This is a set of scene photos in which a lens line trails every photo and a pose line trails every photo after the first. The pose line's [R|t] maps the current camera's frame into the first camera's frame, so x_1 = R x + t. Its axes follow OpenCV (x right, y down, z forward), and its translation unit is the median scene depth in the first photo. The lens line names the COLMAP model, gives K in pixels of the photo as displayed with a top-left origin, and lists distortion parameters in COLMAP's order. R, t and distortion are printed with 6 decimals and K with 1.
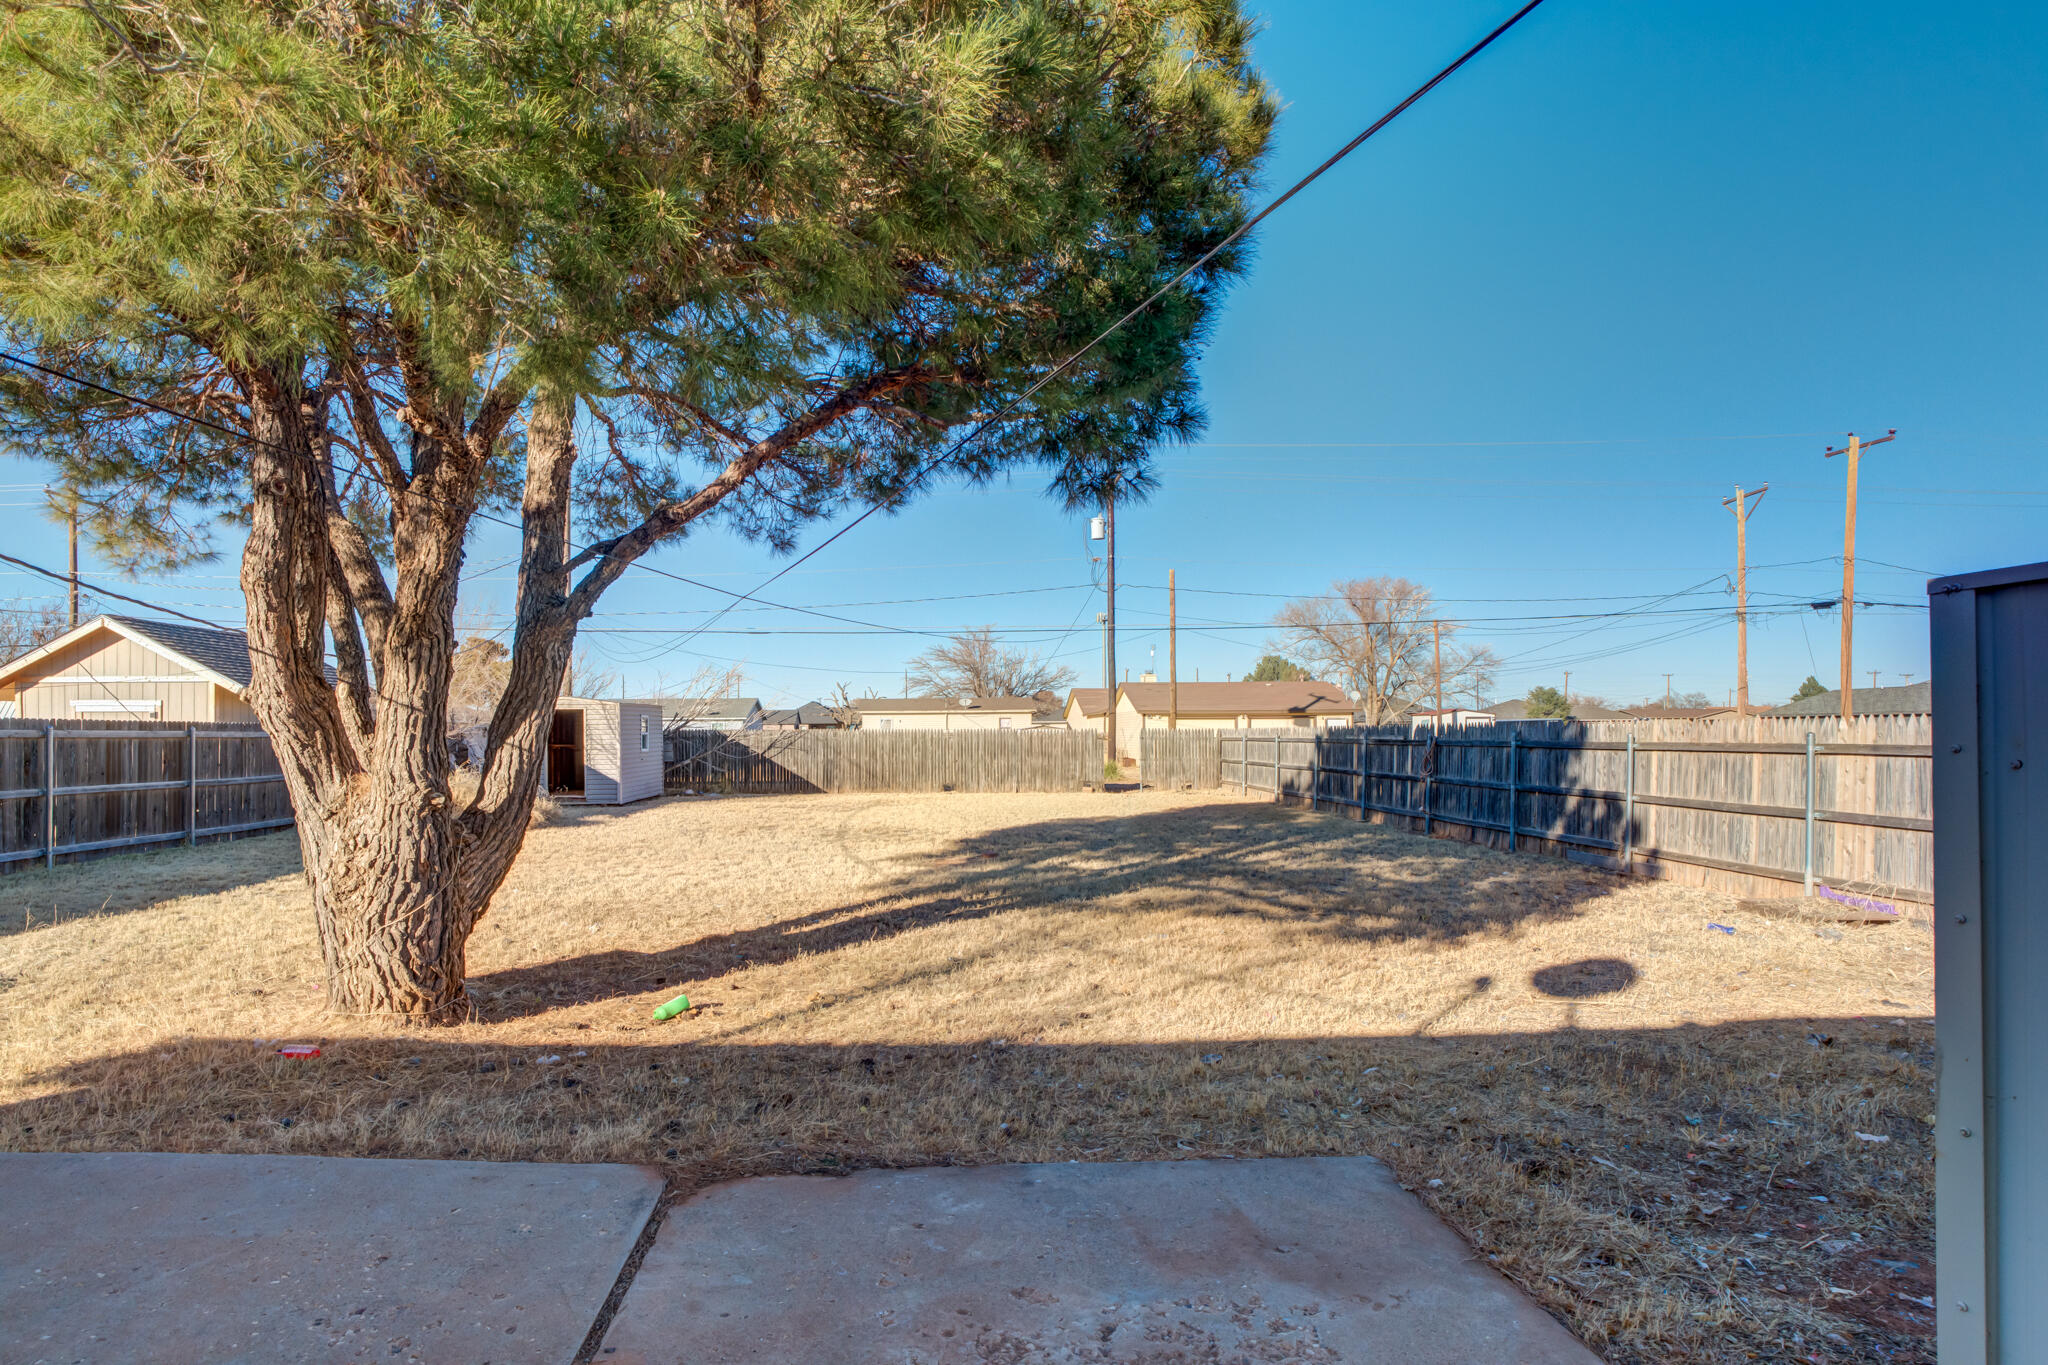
lens RADIAL K [[993.6, 0, 1017.5], [0, 993.6, 671.5], [0, 0, 1]] dist [0.000937, 0.006778]
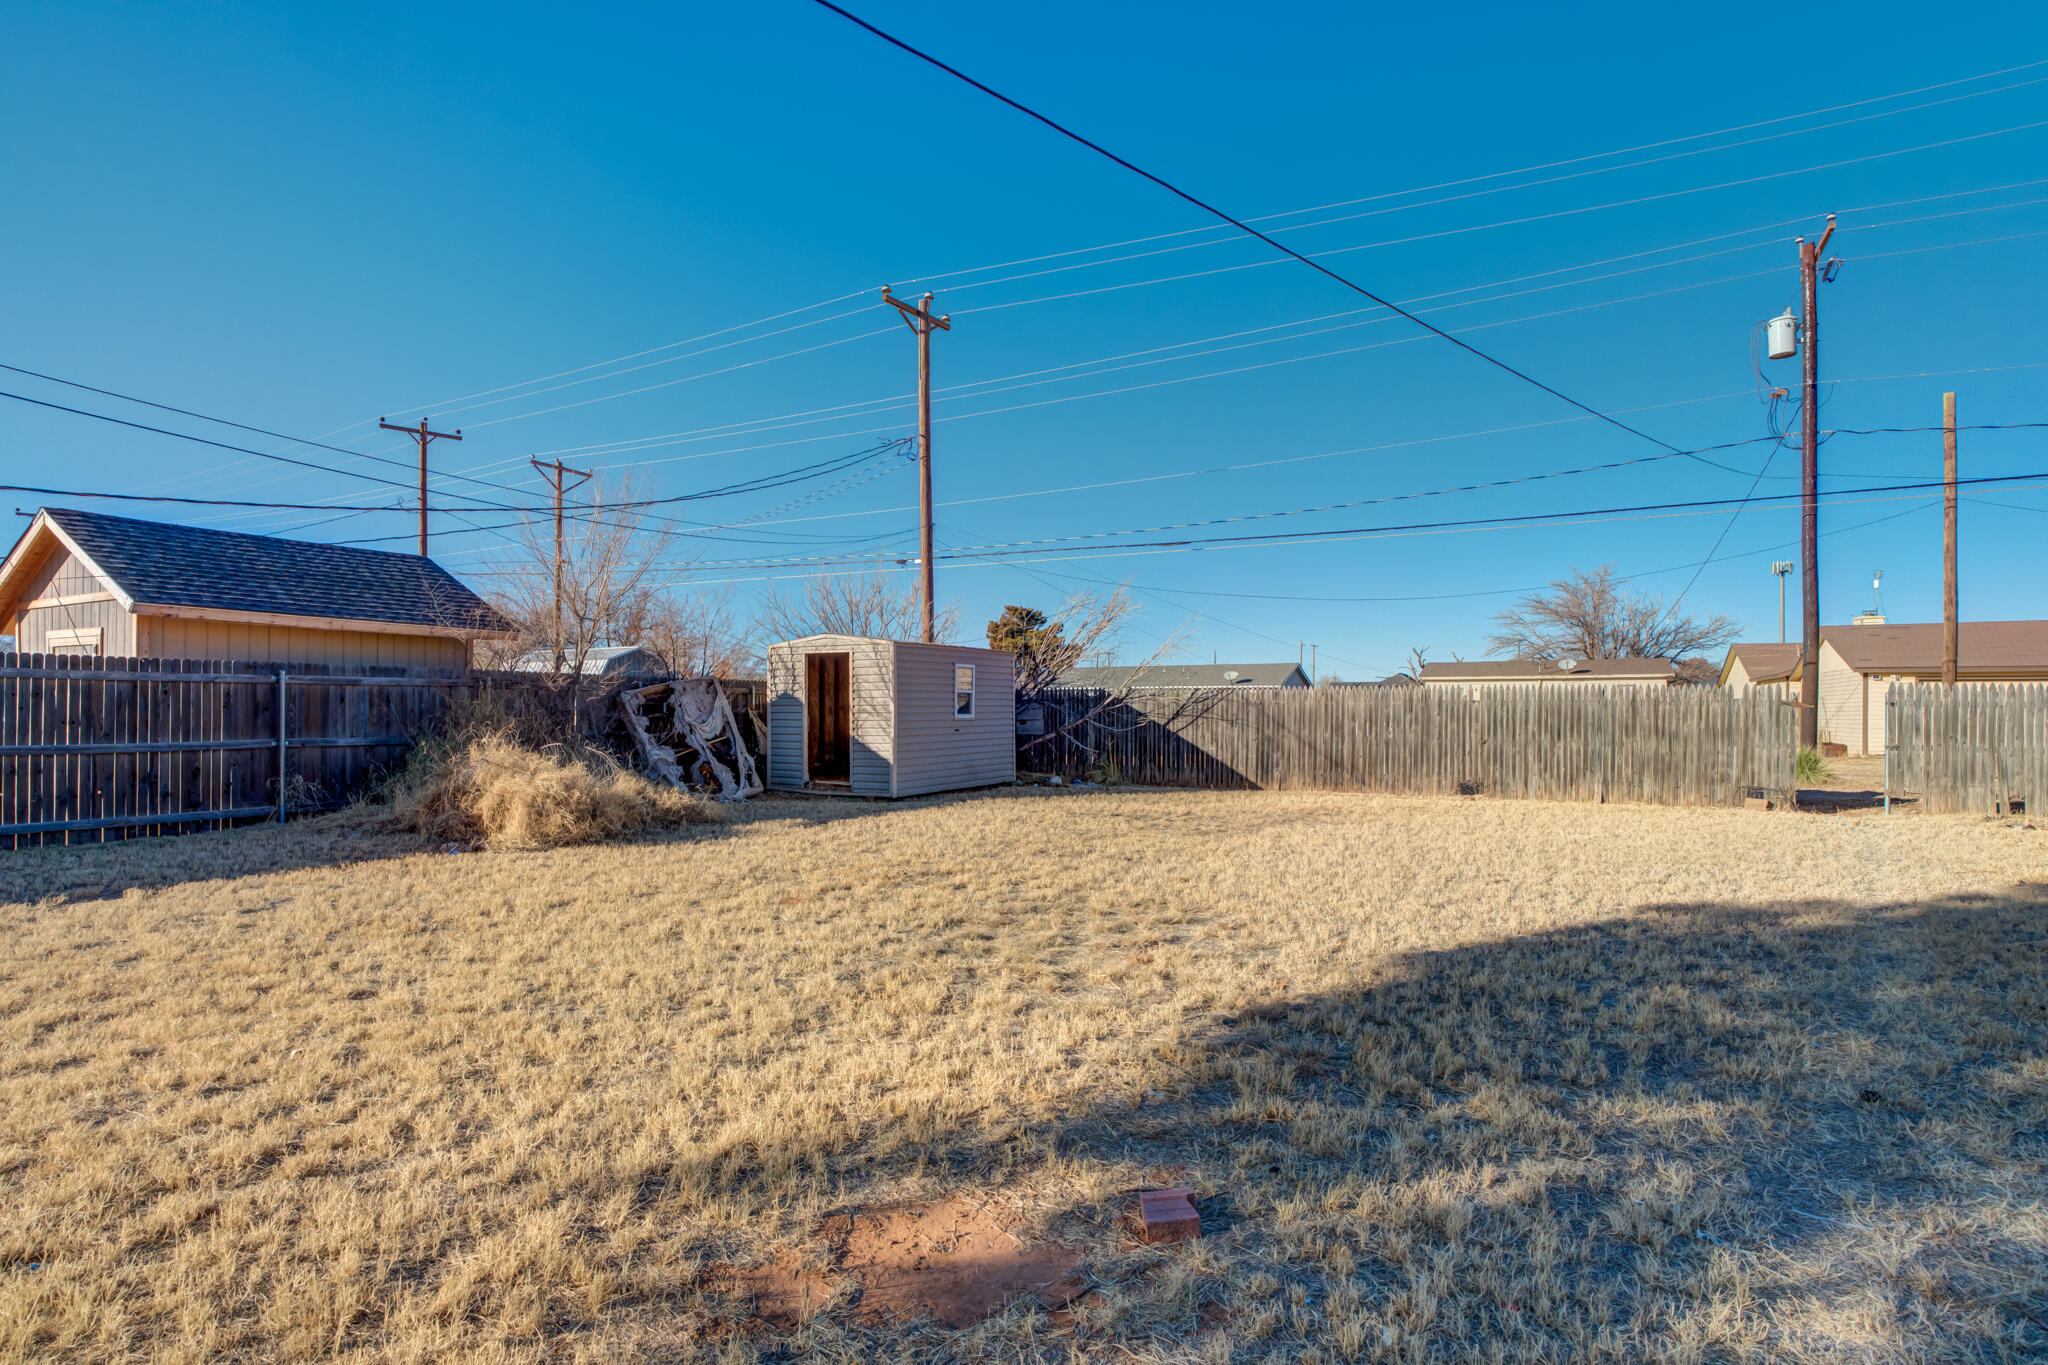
lens RADIAL K [[1042.3, 0, 1020.5], [0, 1042.3, 708.4], [0, 0, 1]] dist [-0.103909, 0.067496]
pose [[0.845914, 0.006599, -0.533279, 0.025064], [0.026975, 0.998114, 0.055139, 0.030918], [0.532637, -0.061028, 0.844141, 0.362721]]
